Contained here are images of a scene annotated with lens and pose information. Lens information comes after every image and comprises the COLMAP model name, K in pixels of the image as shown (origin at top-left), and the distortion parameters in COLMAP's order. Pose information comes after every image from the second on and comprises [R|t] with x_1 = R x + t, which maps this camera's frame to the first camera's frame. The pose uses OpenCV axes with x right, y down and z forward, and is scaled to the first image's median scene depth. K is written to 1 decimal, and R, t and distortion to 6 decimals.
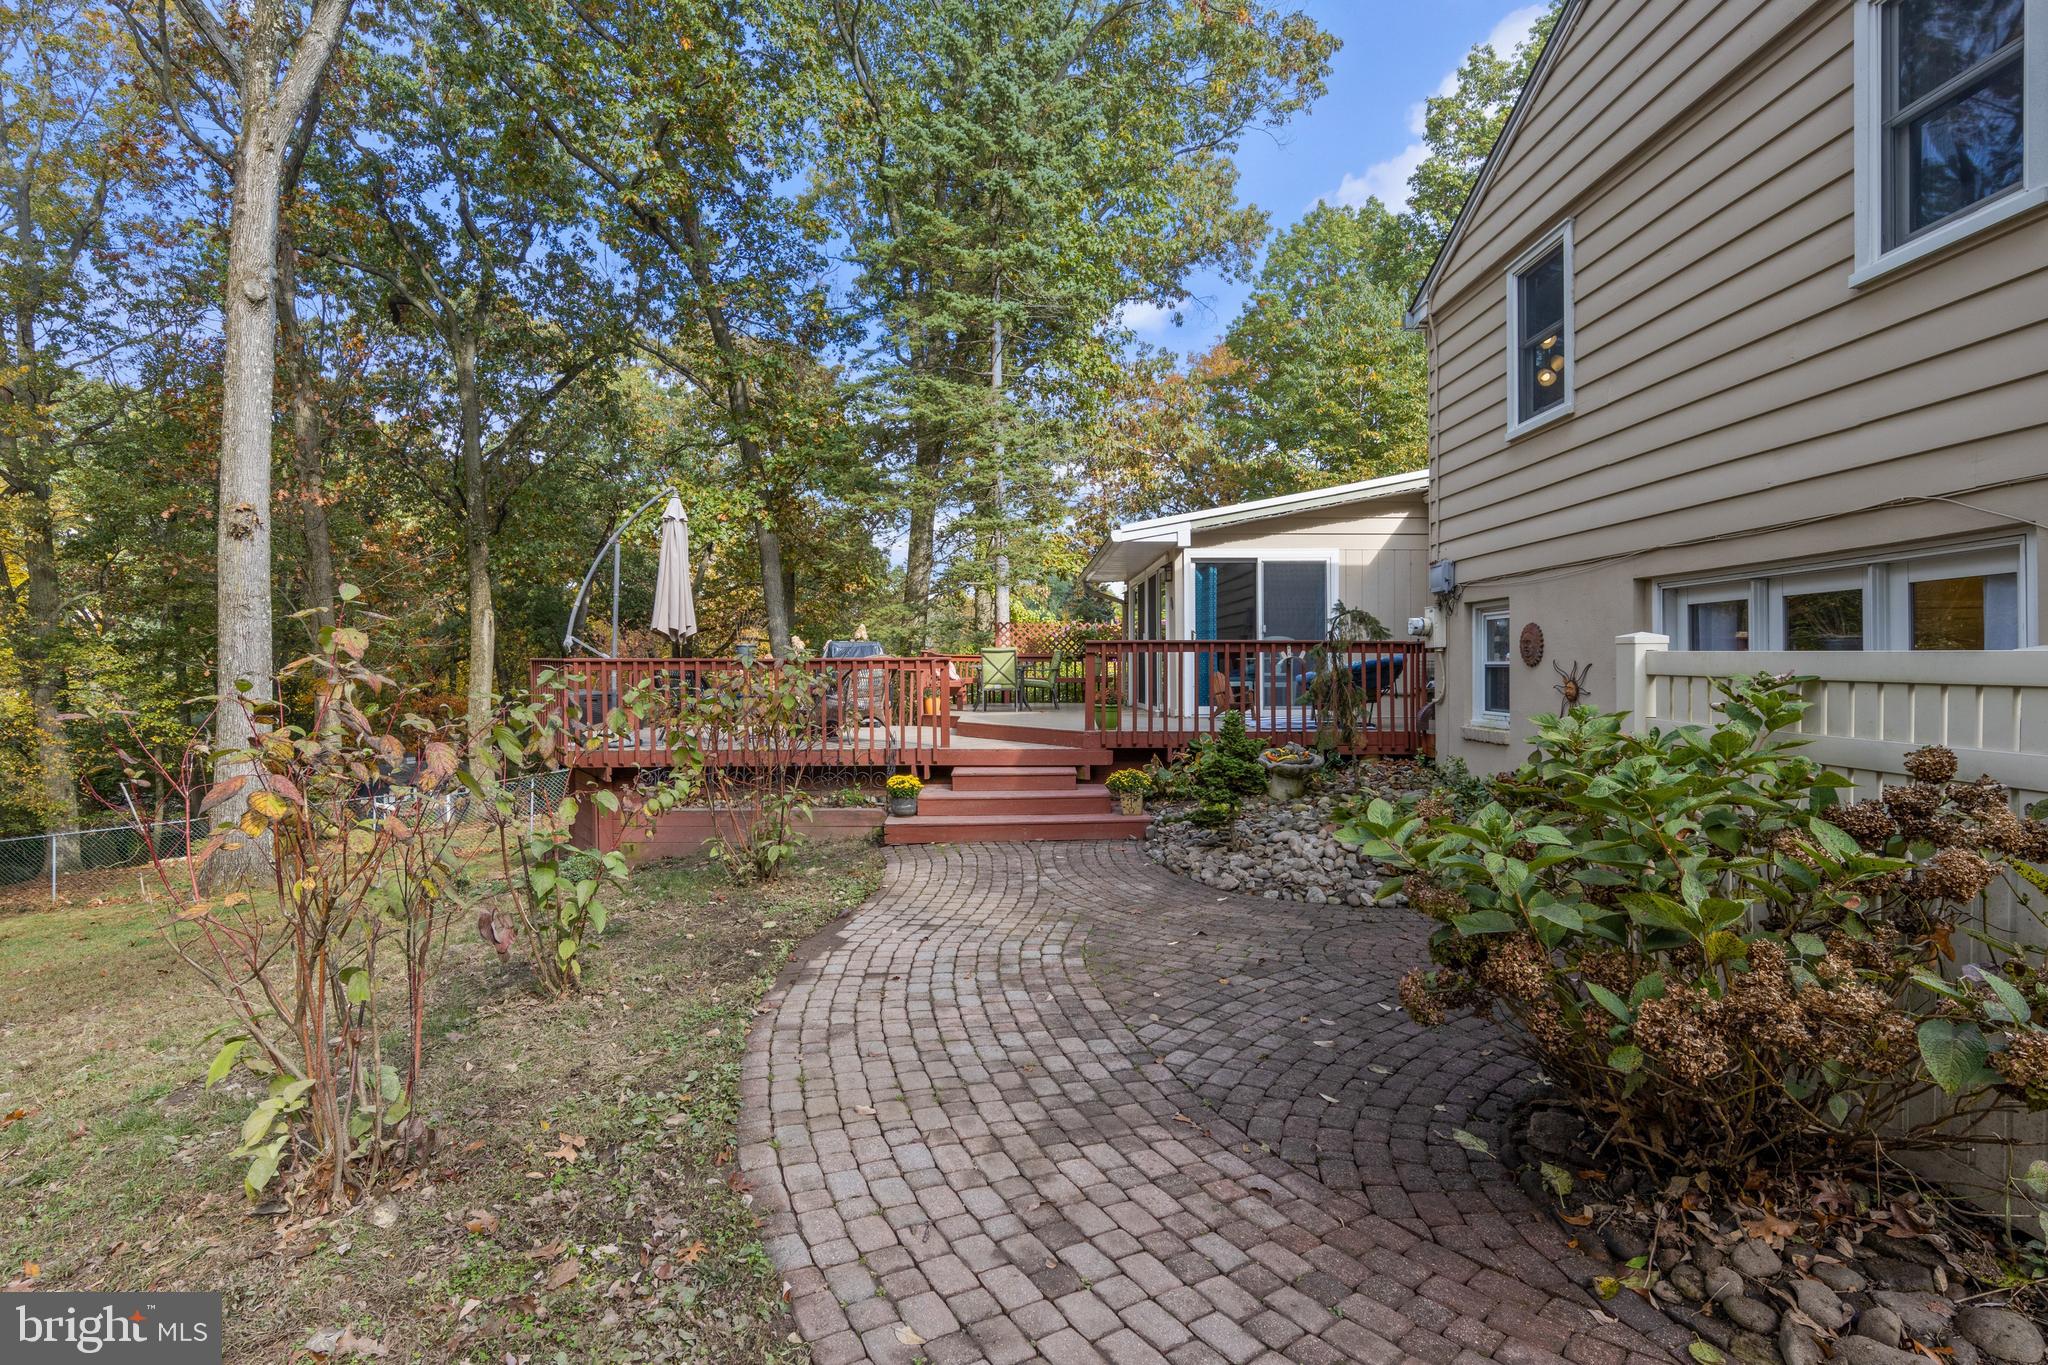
lens RADIAL K [[1057.6, 0, 1019.7], [0, 1057.6, 668.9], [0, 0, 1]] dist [0.010471, -0.002854]
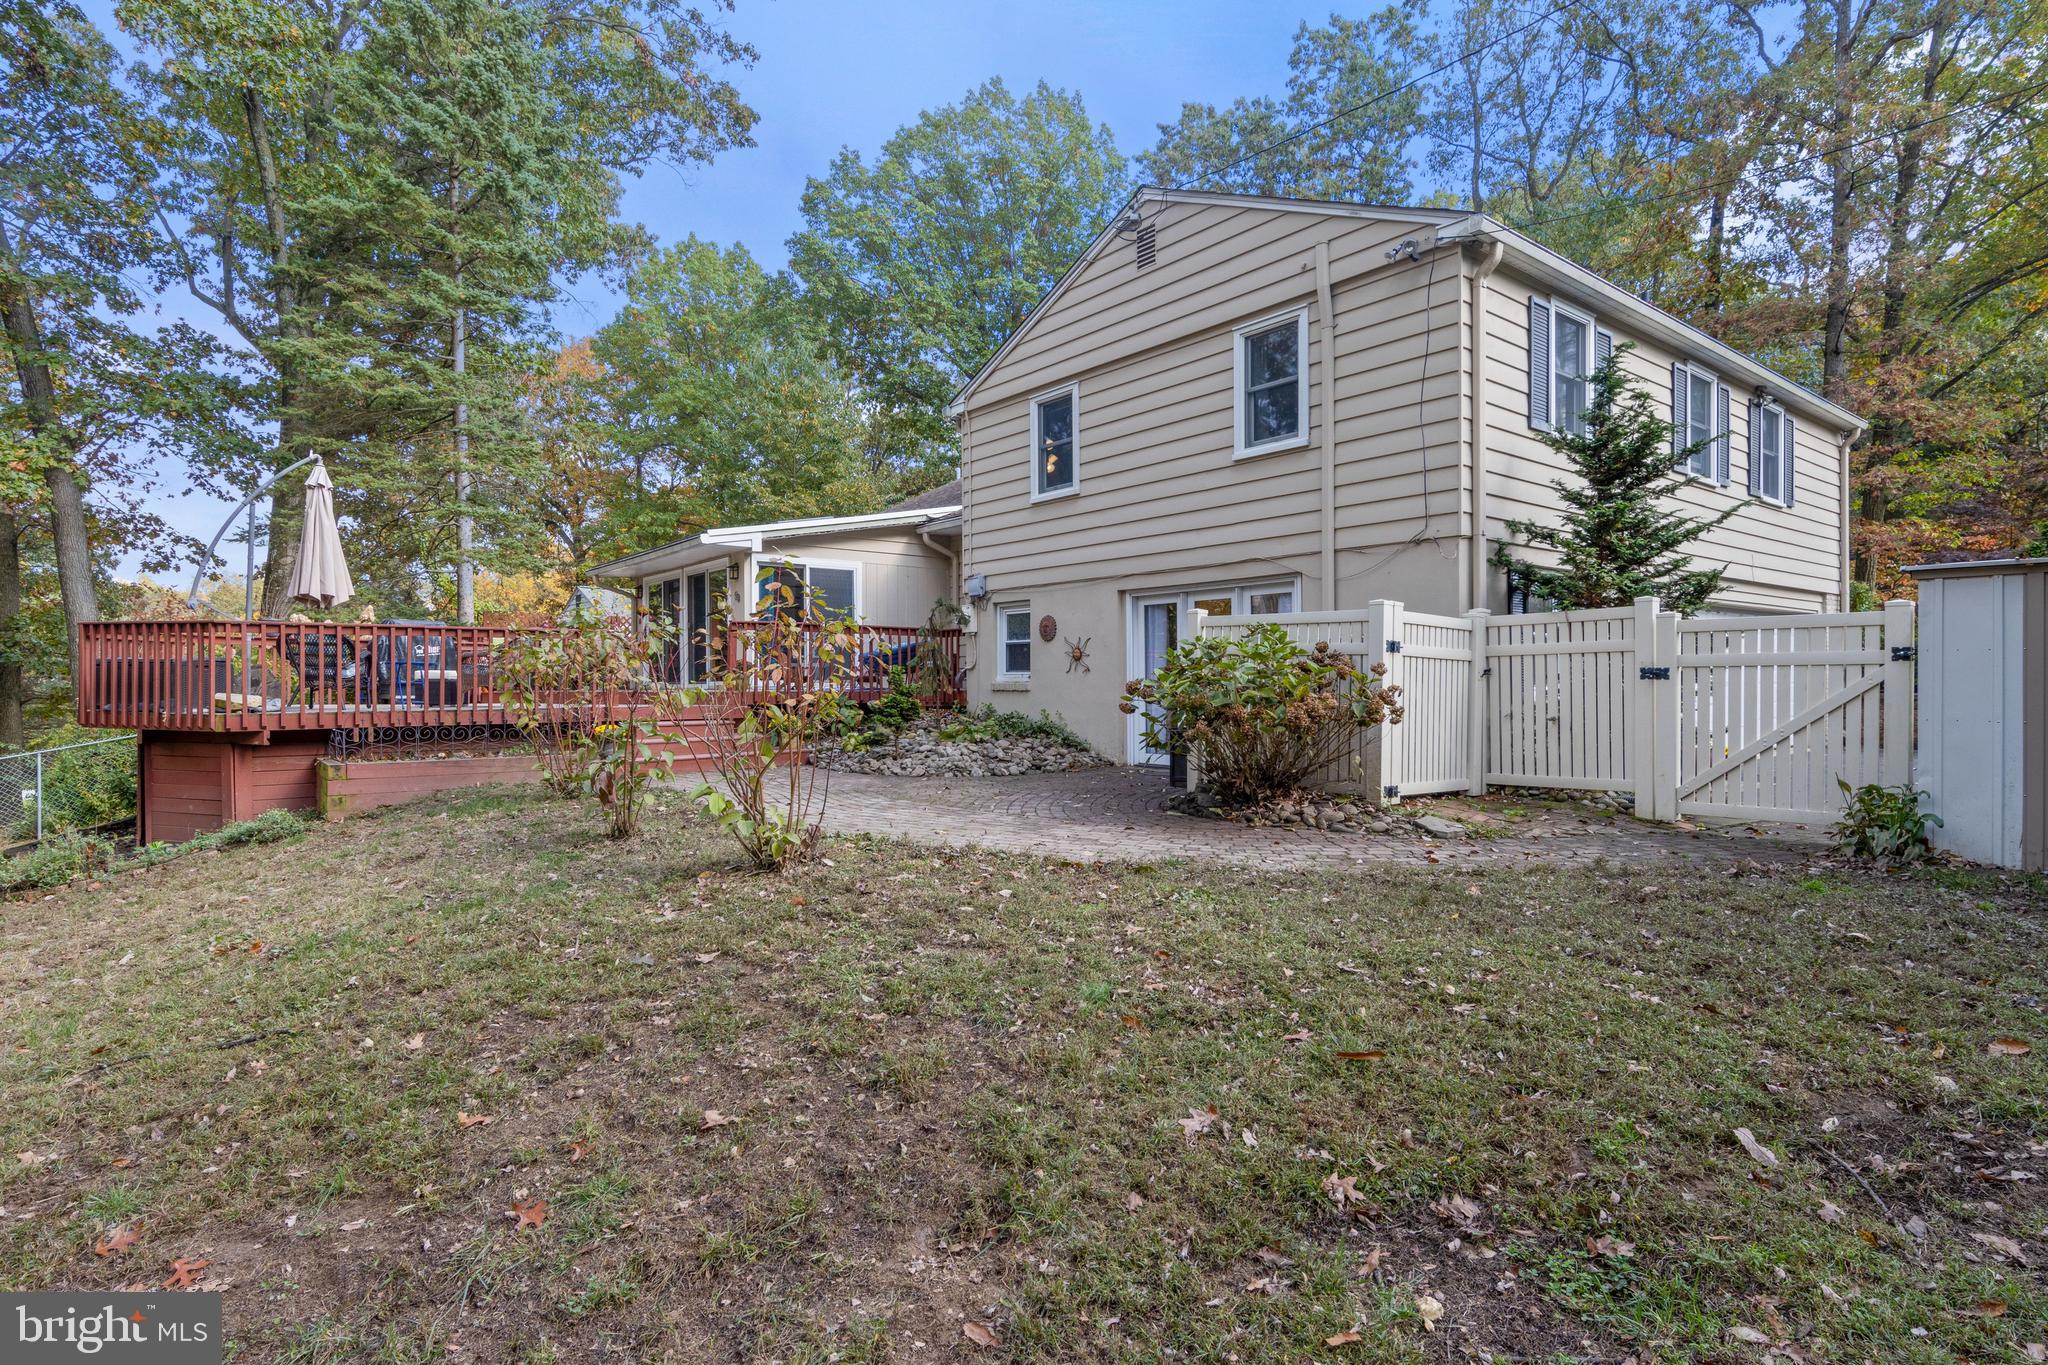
lens RADIAL K [[1057.6, 0, 1028.2], [0, 1057.6, 686.5], [0, 0, 1]] dist [0.010471, -0.002854]
pose [[0.795377, -0.002217, 0.606111, -0.474442], [0.000277, 0.999995, 0.003294, 0.054574], [-0.606115, -0.002453, 0.795373, -0.260488]]
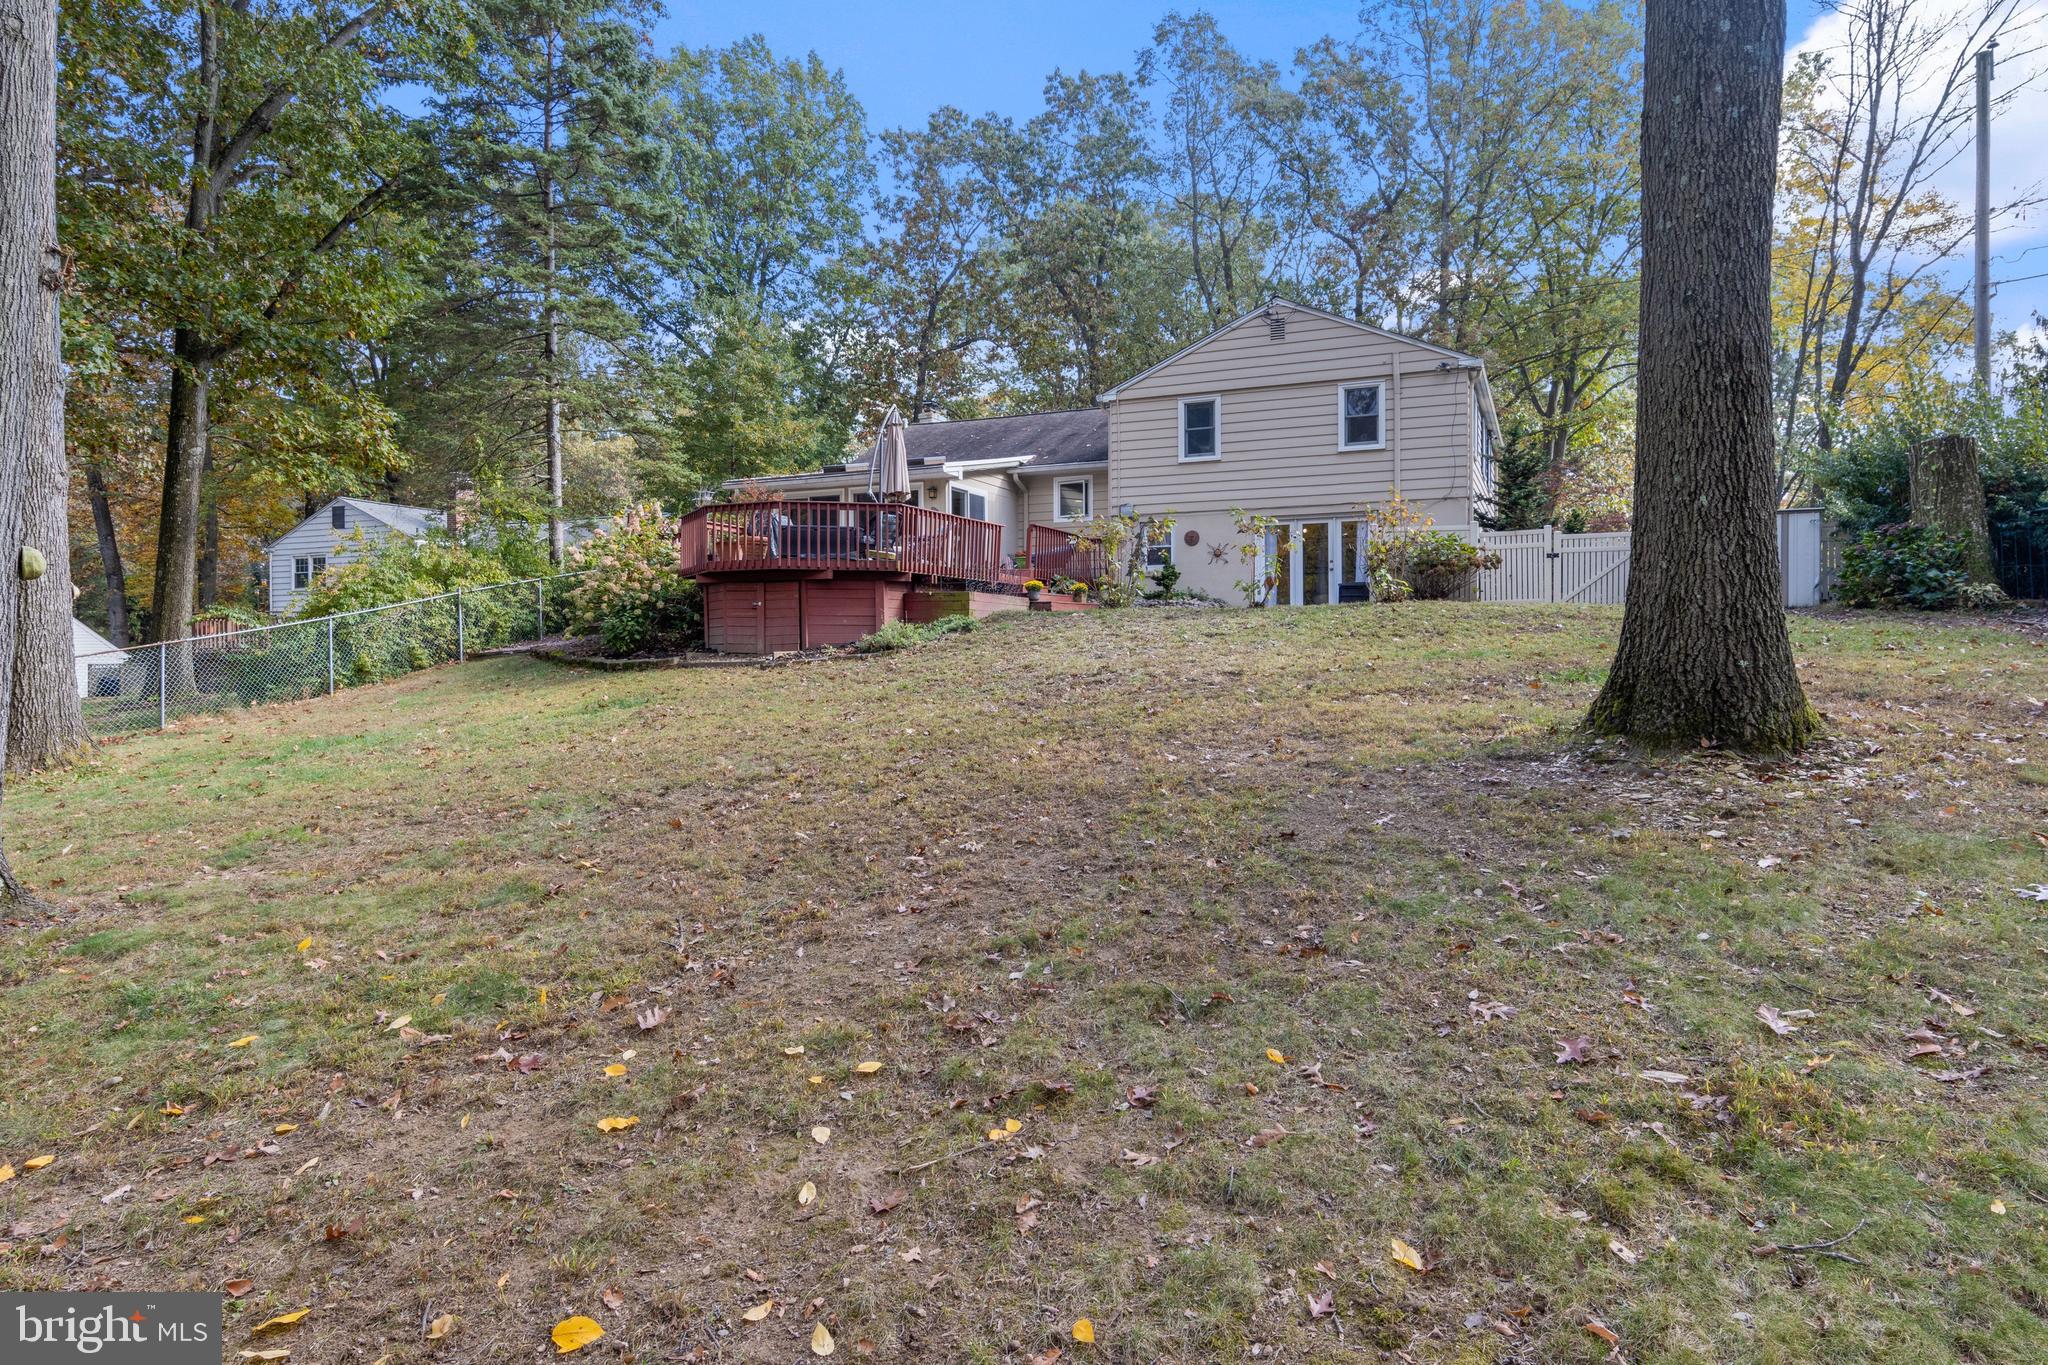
lens RADIAL K [[1207.4, 0, 1025.1], [0, 1207.4, 671.8], [0, 0, 1]] dist [0.001680, 0.000118]
pose [[0.437051, -0.008227, 0.899399, -2.232192], [-0.001954, 0.999947, 0.010097, 0.258917], [-0.899435, -0.006171, 0.437011, 0.002164]]
